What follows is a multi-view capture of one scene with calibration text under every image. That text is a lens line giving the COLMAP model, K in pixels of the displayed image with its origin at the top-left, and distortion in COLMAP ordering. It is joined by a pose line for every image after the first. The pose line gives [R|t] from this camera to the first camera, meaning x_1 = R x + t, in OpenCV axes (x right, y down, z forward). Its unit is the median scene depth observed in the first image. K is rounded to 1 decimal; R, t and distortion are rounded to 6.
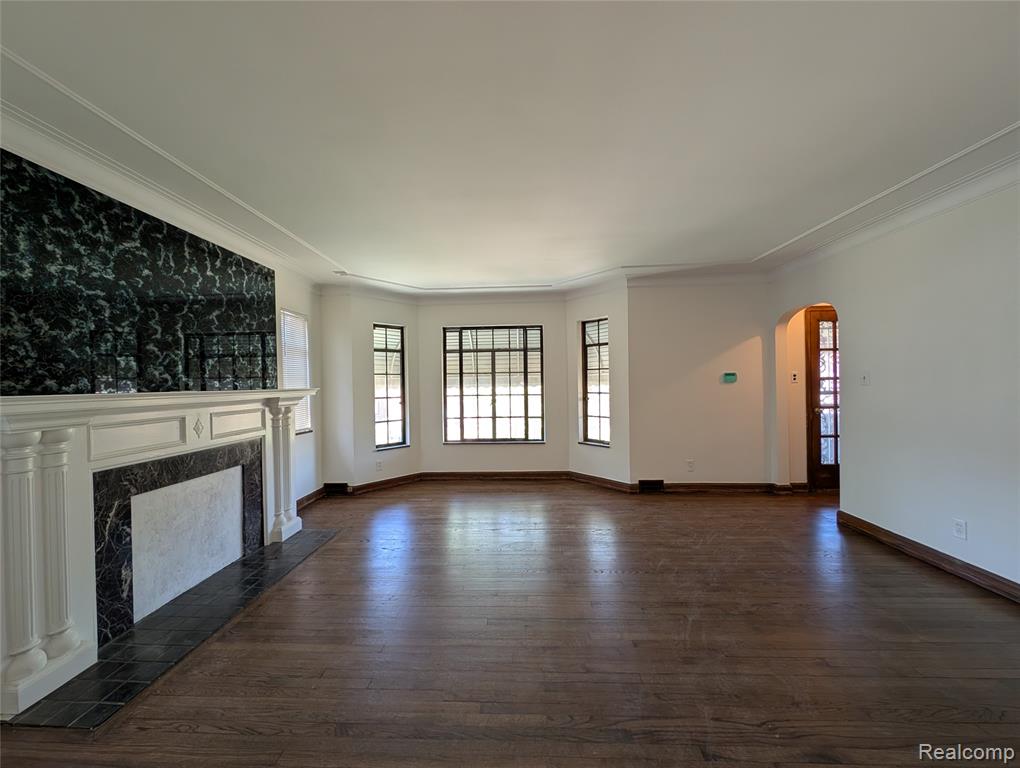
lens RADIAL K [[384.2, 0, 501.5], [0, 384.2, 385.0], [0, 0, 1]] dist [0.005241, -0.002211]
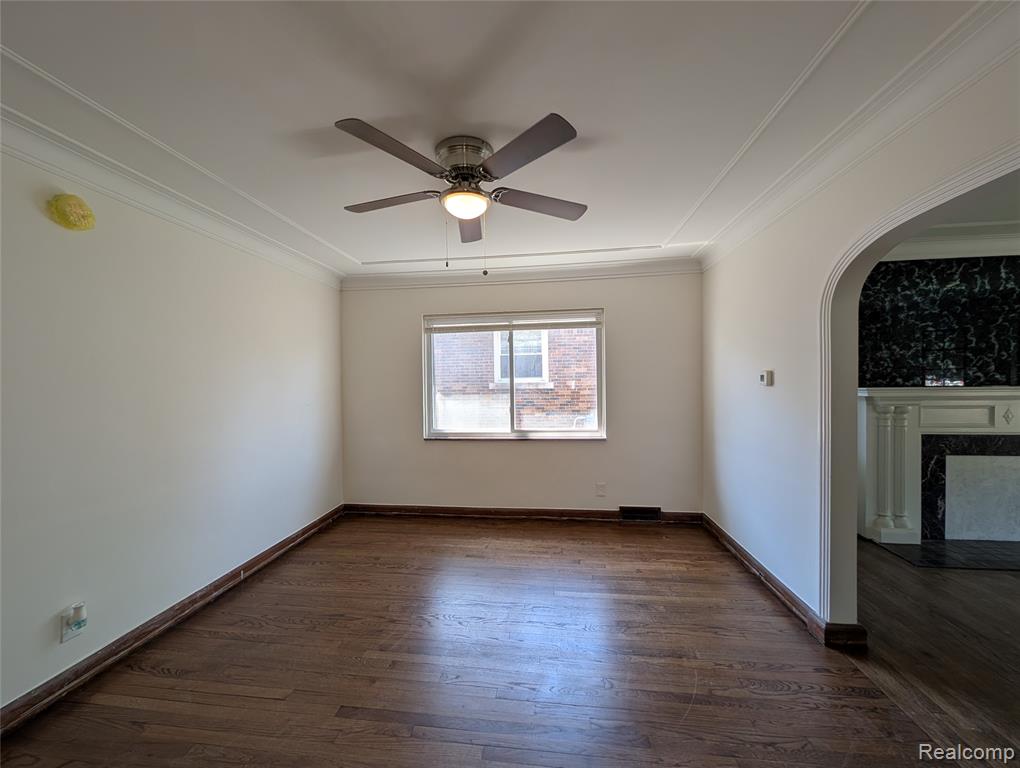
lens RADIAL K [[384.2, 0, 507.6], [0, 384.2, 387.0], [0, 0, 1]] dist [0.005241, -0.002211]
pose [[-0.068578, 0.036760, -0.996968, 0.647568], [0.009253, 0.999301, 0.036209, -0.049049], [0.997603, -0.006741, -0.068870, -0.605020]]
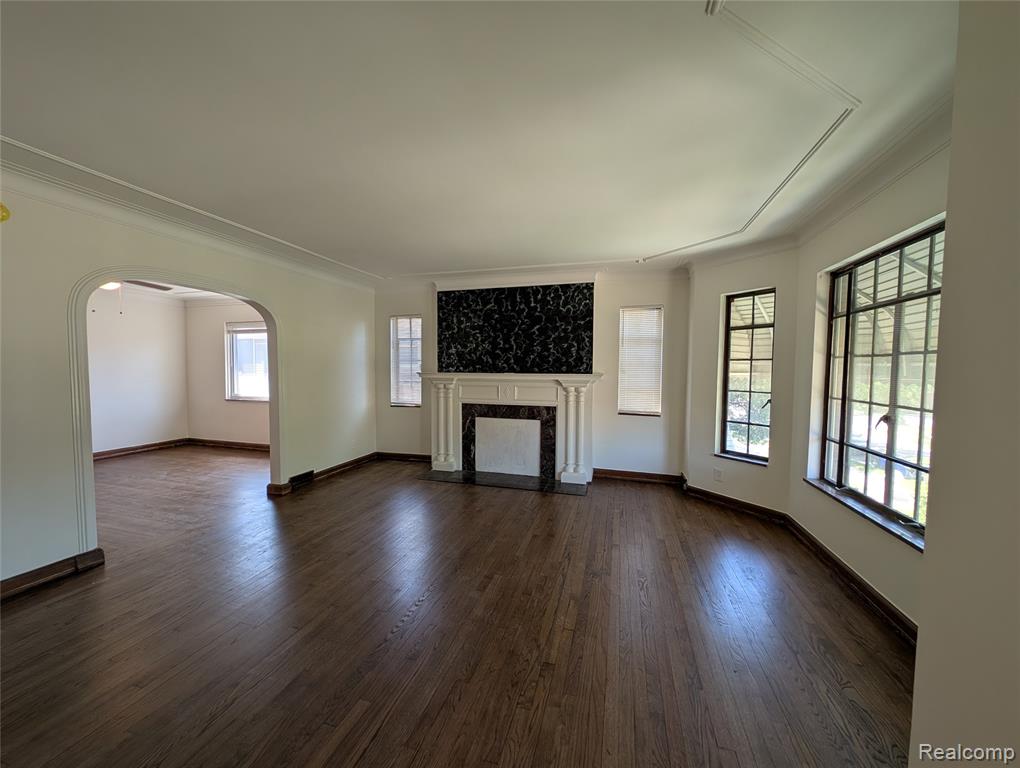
lens RADIAL K [[384.2, 0, 512.6], [0, 384.2, 387.9], [0, 0, 1]] dist [0.005241, -0.002211]
pose [[-0.229565, 0.057407, -0.971599, 1.236027], [-0.010734, 0.998049, 0.061506, -0.033655], [0.973234, 0.024549, -0.228501, 1.724048]]
